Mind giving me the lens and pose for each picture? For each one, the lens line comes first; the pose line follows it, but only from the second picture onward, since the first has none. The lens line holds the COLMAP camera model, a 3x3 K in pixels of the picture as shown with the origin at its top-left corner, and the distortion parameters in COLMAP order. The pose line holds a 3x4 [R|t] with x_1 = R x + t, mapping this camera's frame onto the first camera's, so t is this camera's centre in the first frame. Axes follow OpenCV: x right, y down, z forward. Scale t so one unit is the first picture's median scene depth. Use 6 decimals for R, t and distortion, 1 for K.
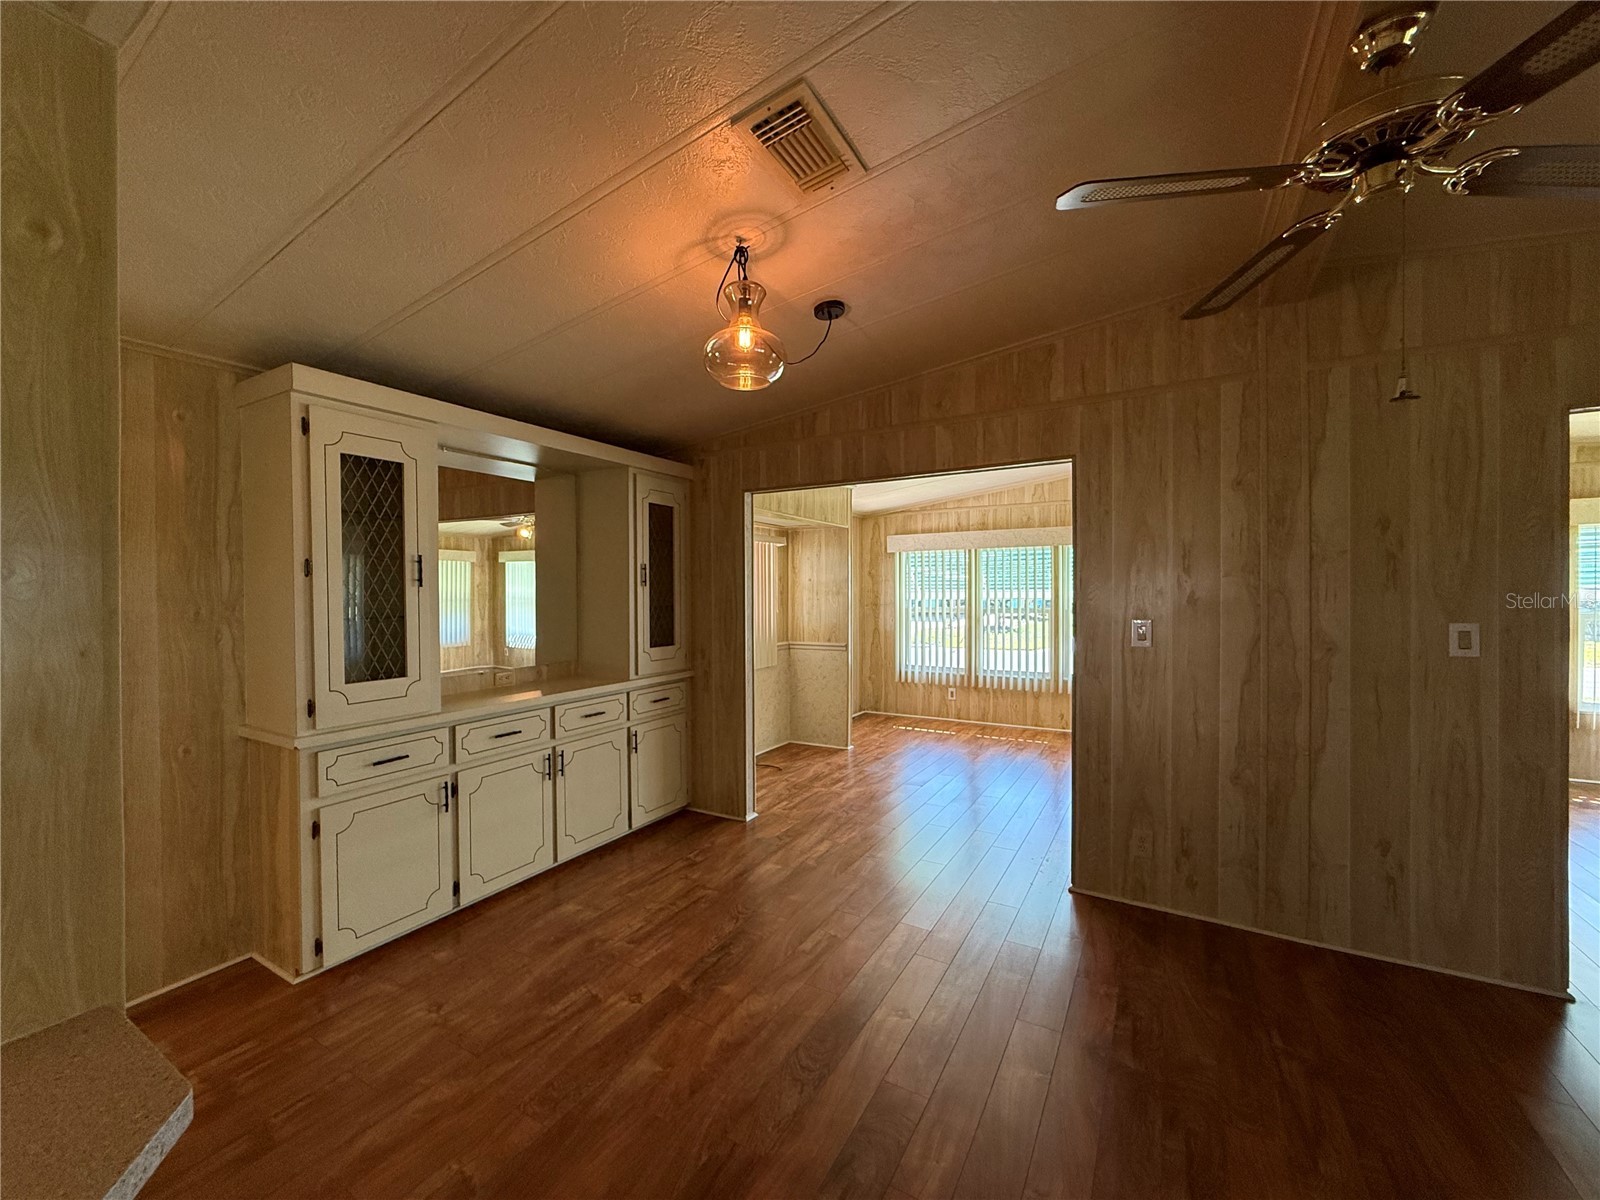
lens RADIAL K [[637.5, 0, 798.1], [0, 637.5, 600.4], [0, 0, 1]] dist [0.000417, 0.000028]
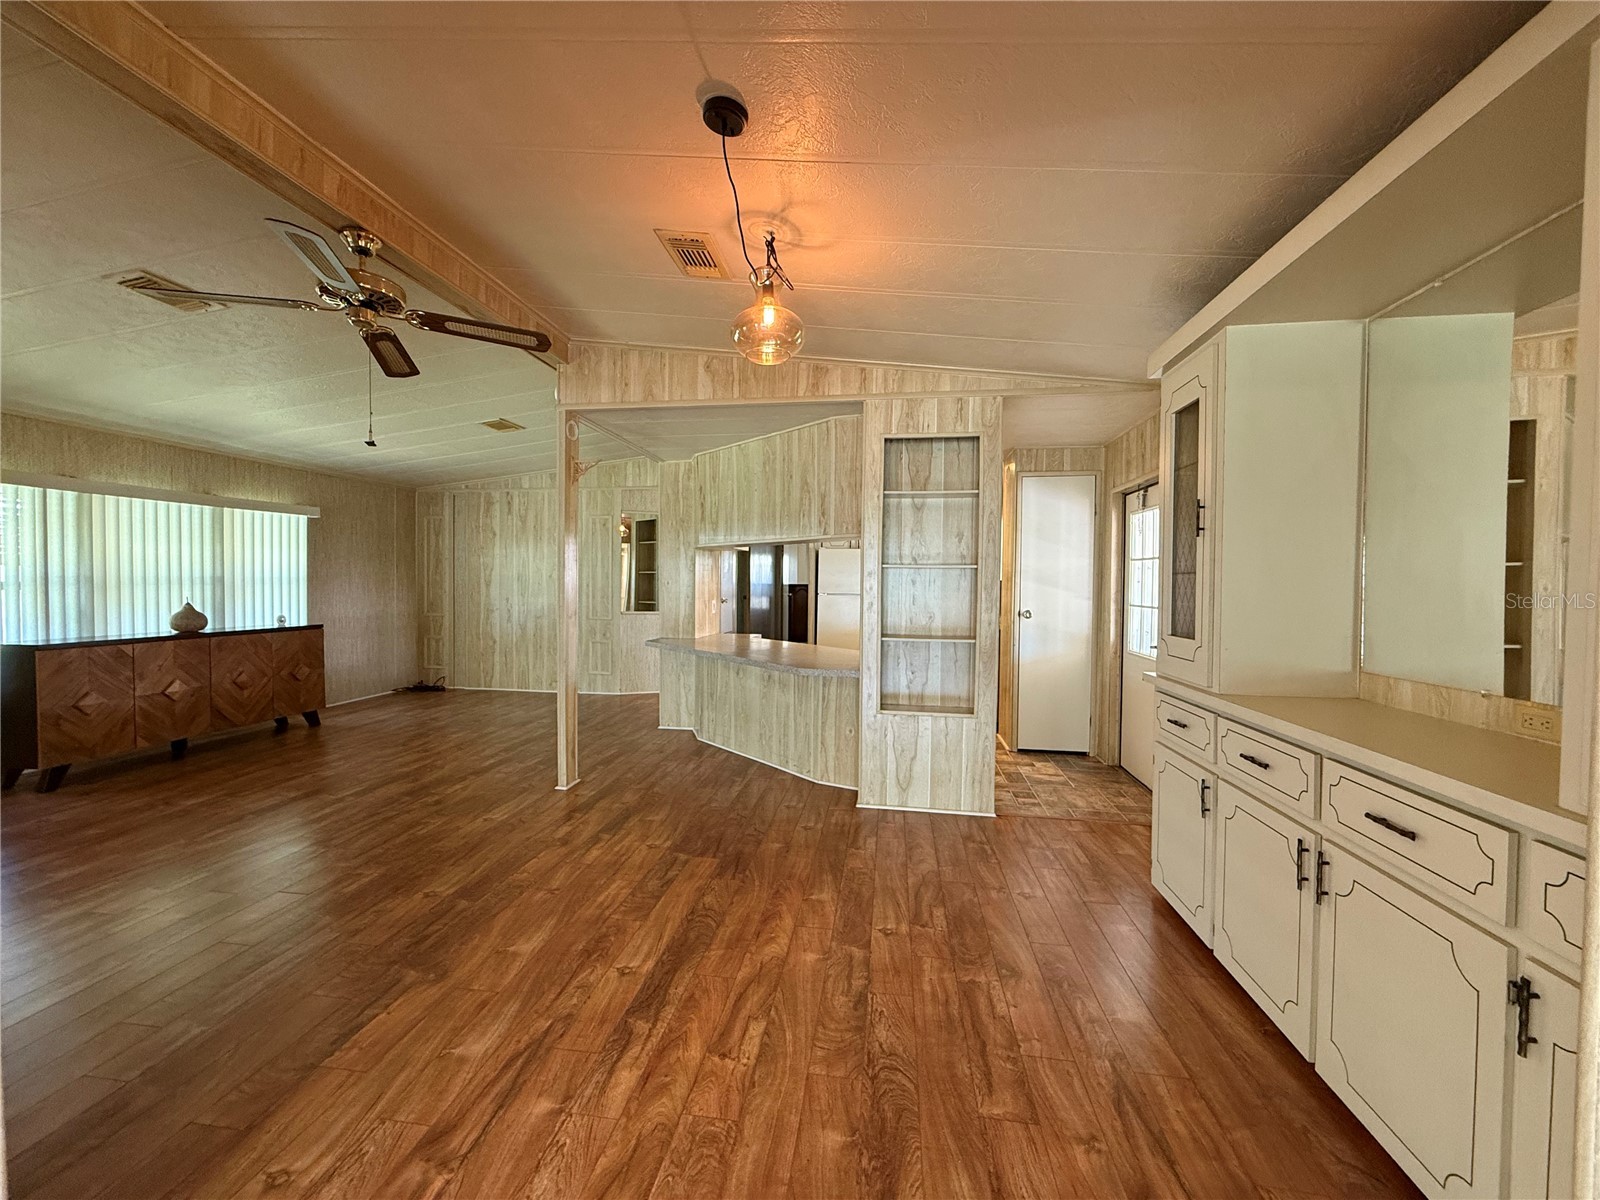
lens RADIAL K [[637.5, 0, 795.6], [0, 637.5, 601.3], [0, 0, 1]] dist [0.000417, 0.000028]
pose [[-0.929165, 0.006934, -0.369599, 0.206203], [-0.009619, 0.999032, 0.042925, 0.030676], [0.369539, 0.043439, -0.928199, 1.467391]]
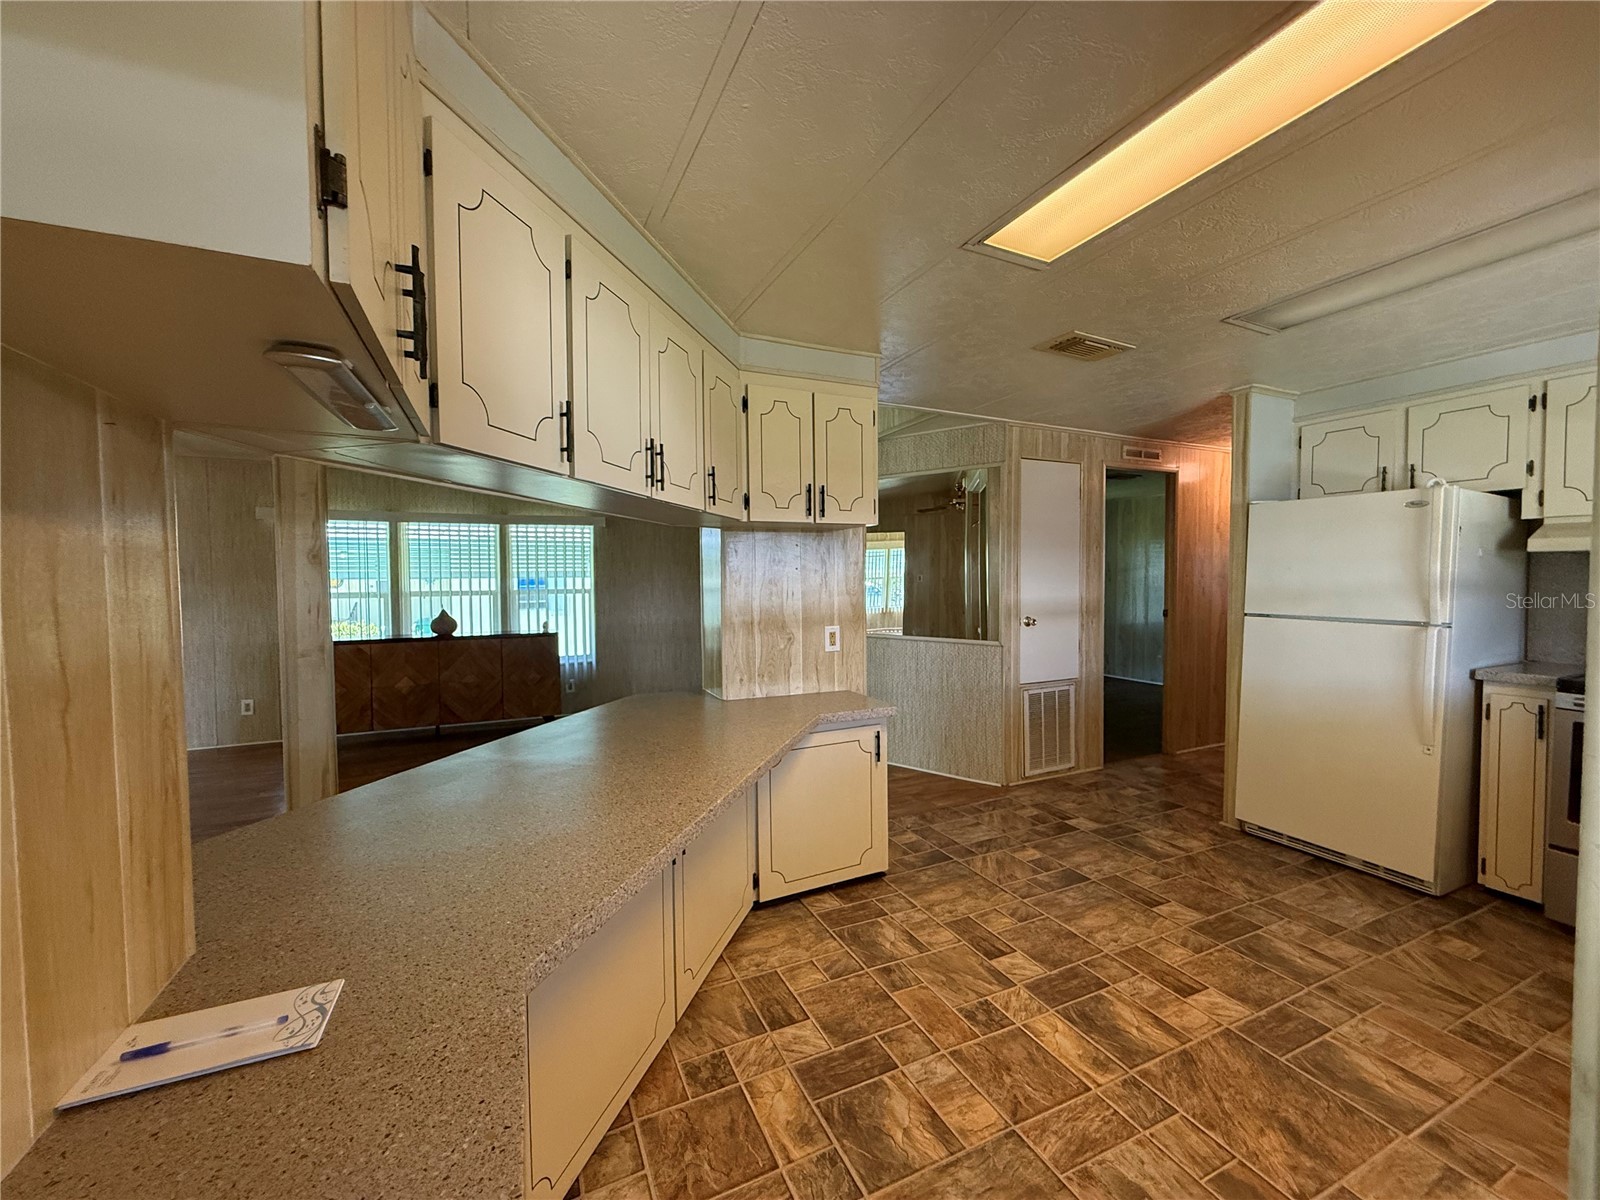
lens RADIAL K [[637.5, 0, 796.5], [0, 637.5, 600.6], [0, 0, 1]] dist [0.000417, 0.000028]
pose [[-0.823630, -0.010679, 0.567027, -0.877315], [0.016393, 0.998957, 0.042624, 0.029661], [-0.566891, 0.044402, -0.822595, 0.345070]]
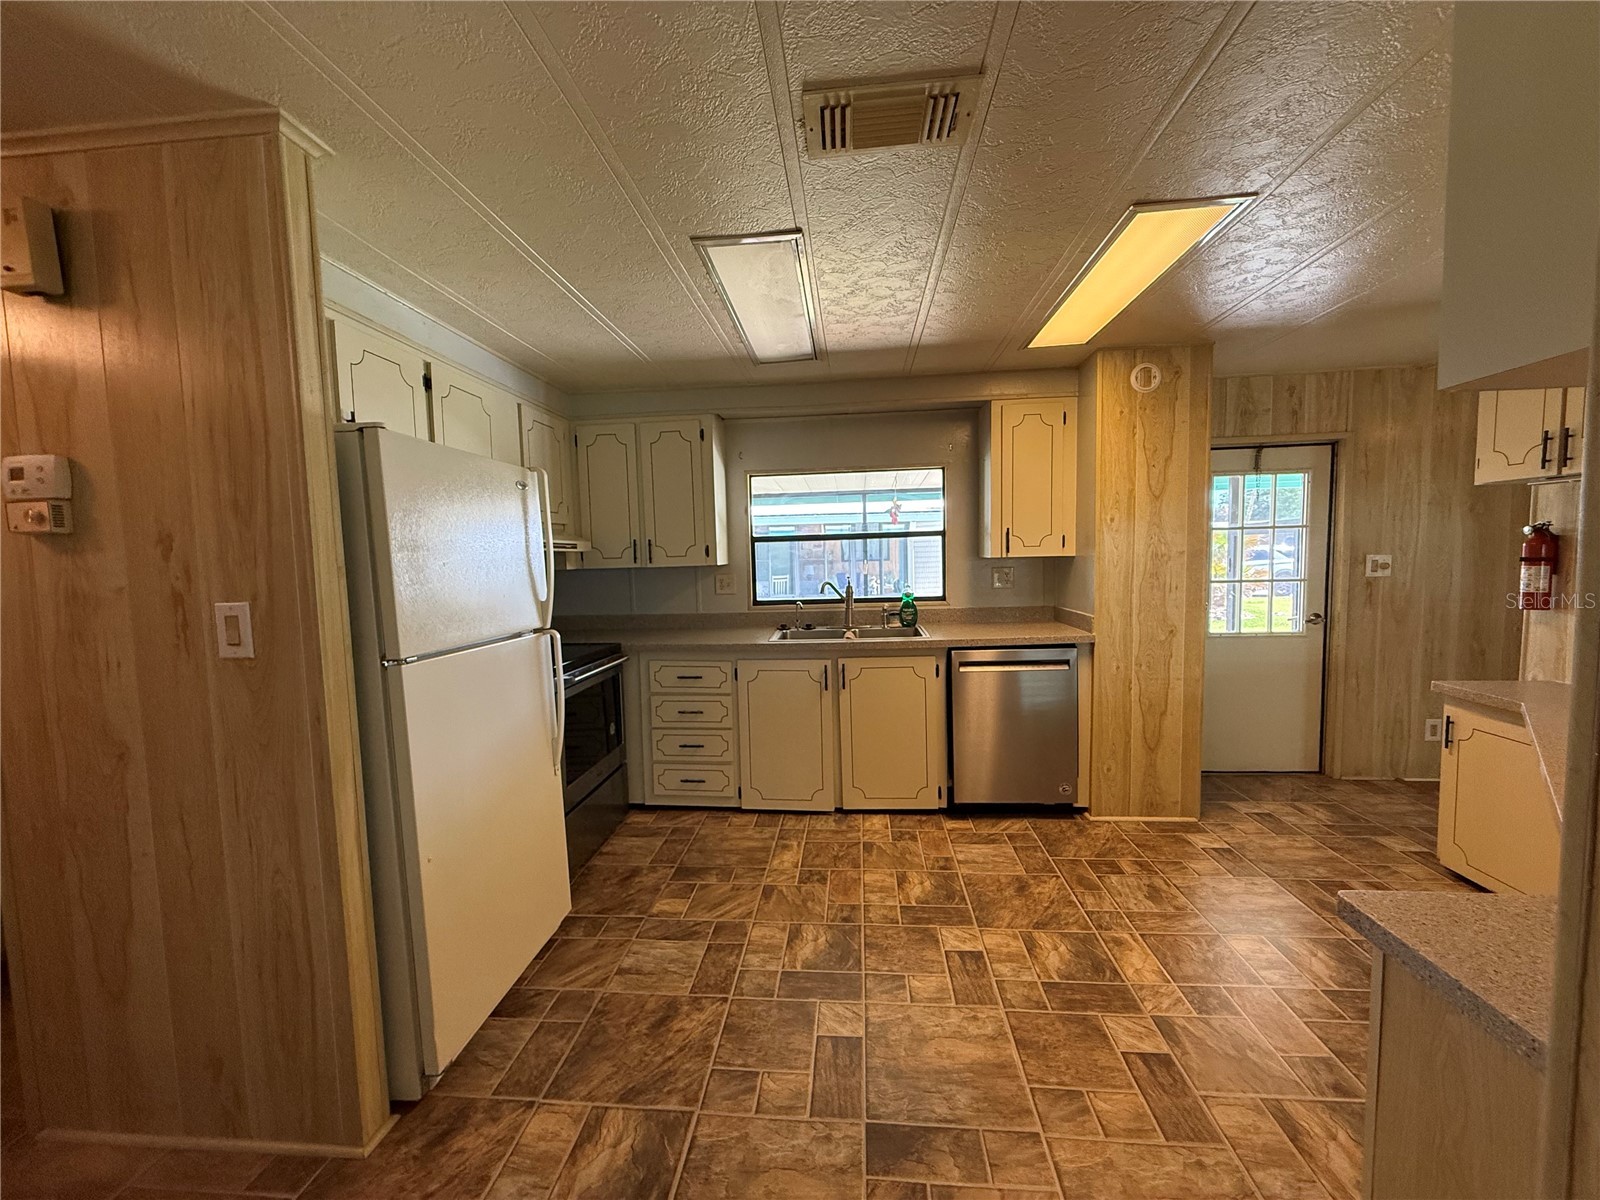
lens RADIAL K [[637.5, 0, 796.8], [0, 637.5, 602.1], [0, 0, 1]] dist [0.000417, 0.000028]
pose [[0.423729, 0.060751, -0.903750, -0.272009], [0.014909, 0.997145, 0.074019, 0.030238], [0.905666, -0.044838, 0.421613, -0.949970]]
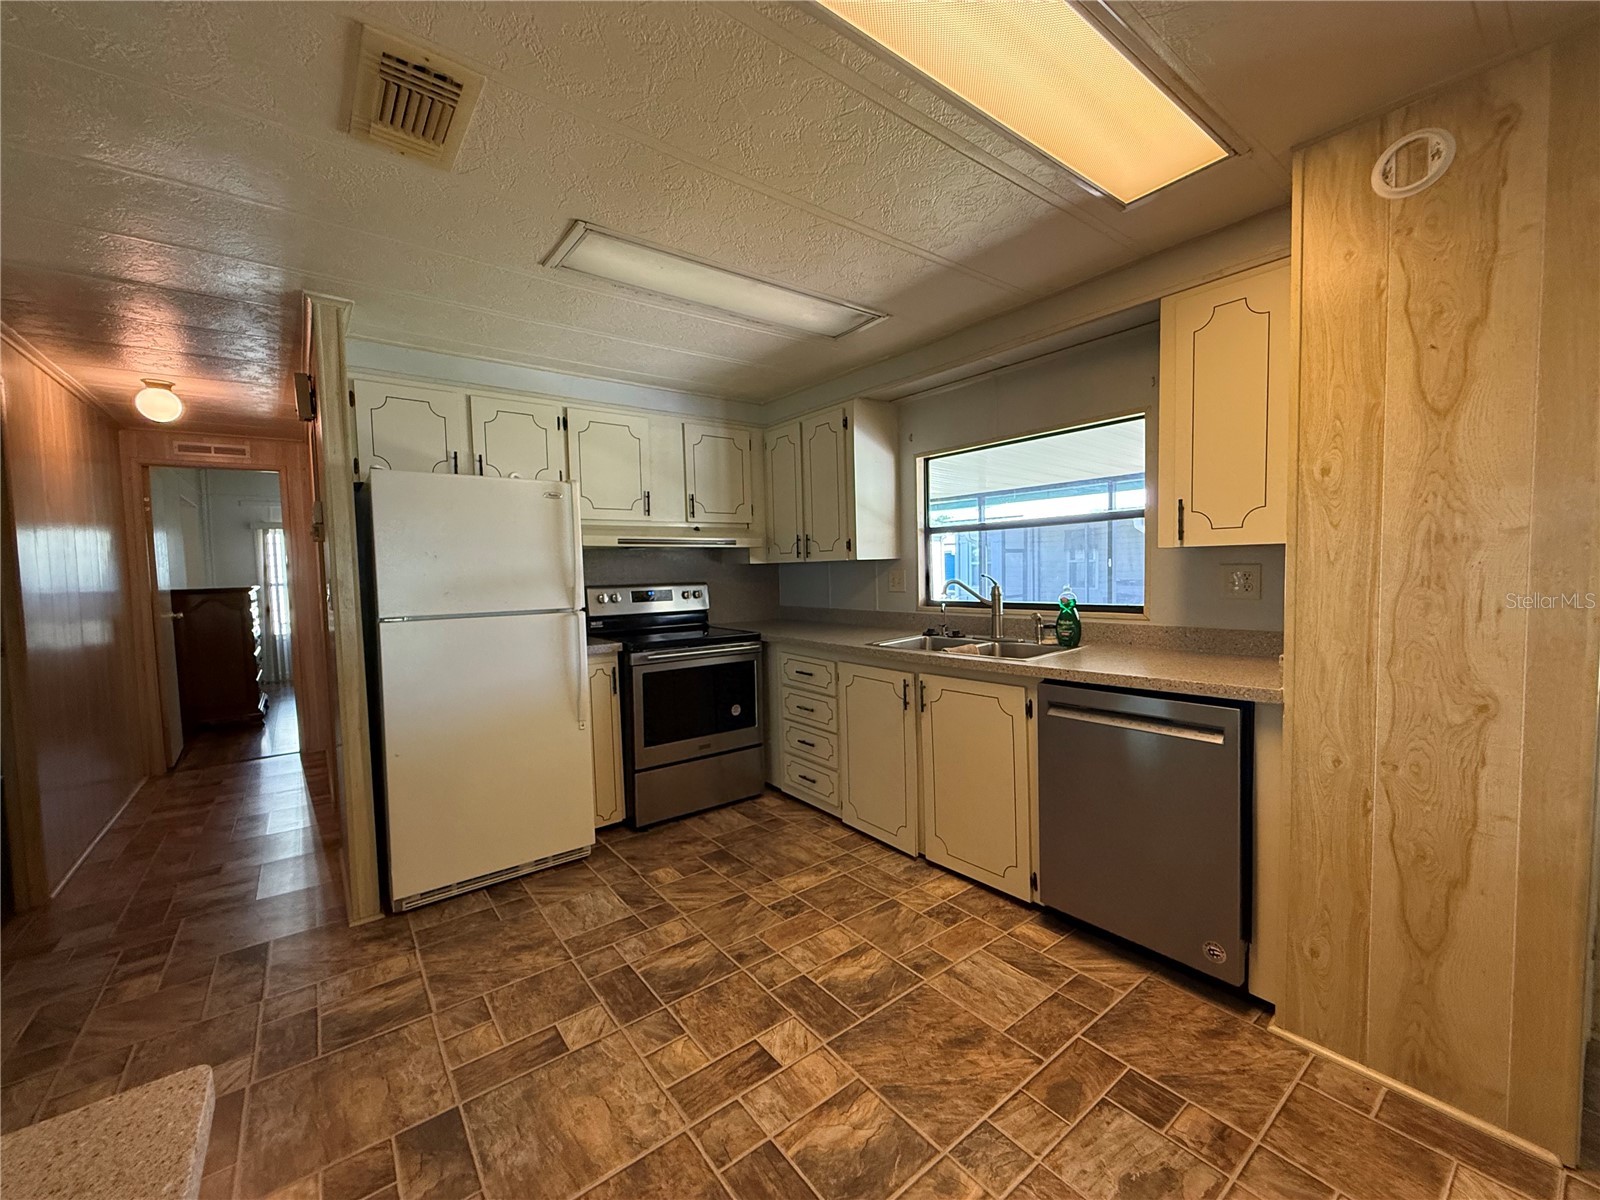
lens RADIAL K [[637.5, 0, 797.1], [0, 637.5, 602.2], [0, 0, 1]] dist [0.000417, 0.000028]
pose [[-0.373137, 0.065543, -0.925458, -0.338123], [0.017292, 0.997820, 0.063696, 0.049184], [0.927615, 0.007765, -0.373457, -0.228309]]
